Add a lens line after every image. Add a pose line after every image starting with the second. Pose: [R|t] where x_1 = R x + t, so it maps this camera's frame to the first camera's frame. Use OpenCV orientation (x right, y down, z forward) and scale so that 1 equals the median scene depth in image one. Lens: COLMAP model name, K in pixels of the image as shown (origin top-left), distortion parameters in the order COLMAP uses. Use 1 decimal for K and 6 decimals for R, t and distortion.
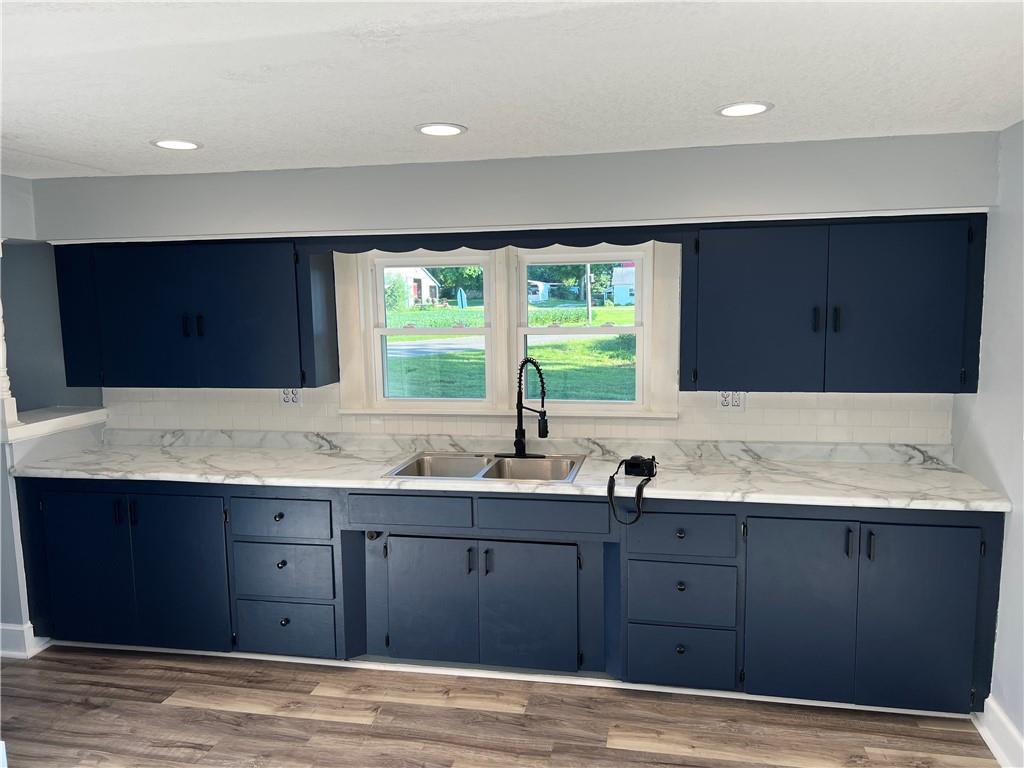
lens RADIAL K [[770.7, 0, 510.3], [0, 770.7, 389.8], [0, 0, 1]] dist [0.032639, -0.005746]
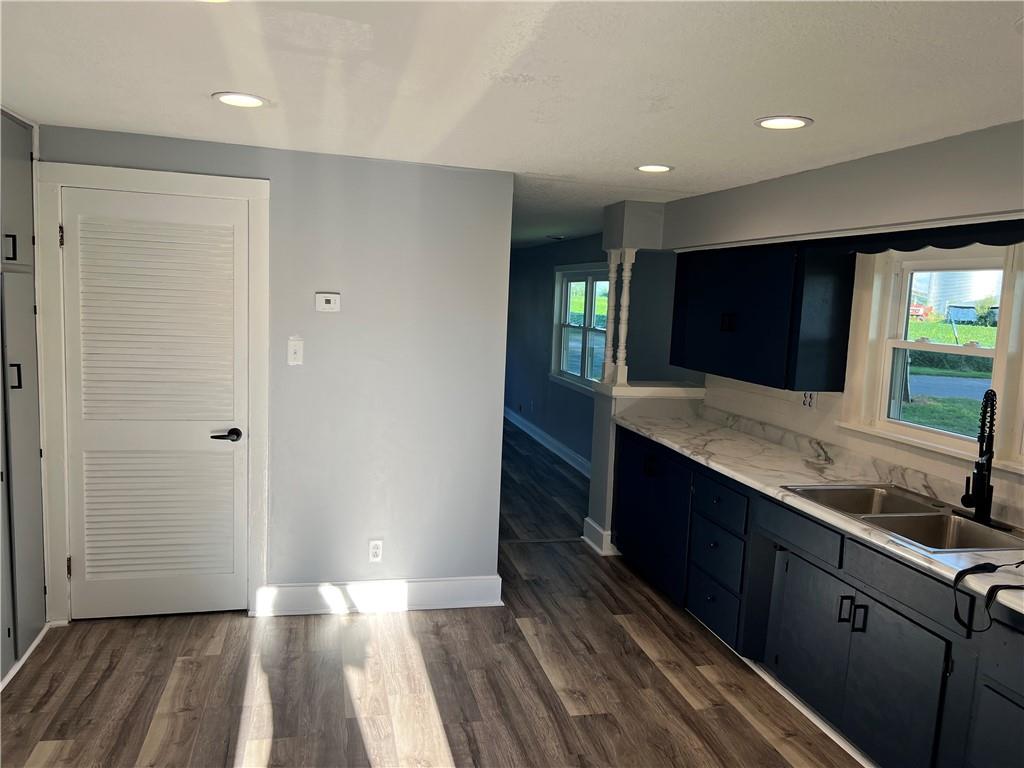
lens RADIAL K [[770.7, 0, 510.1], [0, 770.7, 381.9], [0, 0, 1]] dist [0.032639, -0.005746]
pose [[0.433923, 0.140253, -0.889966, 0.499156], [-0.160140, 0.984086, 0.077006, -0.034786], [0.886604, 0.109105, 0.449478, 0.232192]]
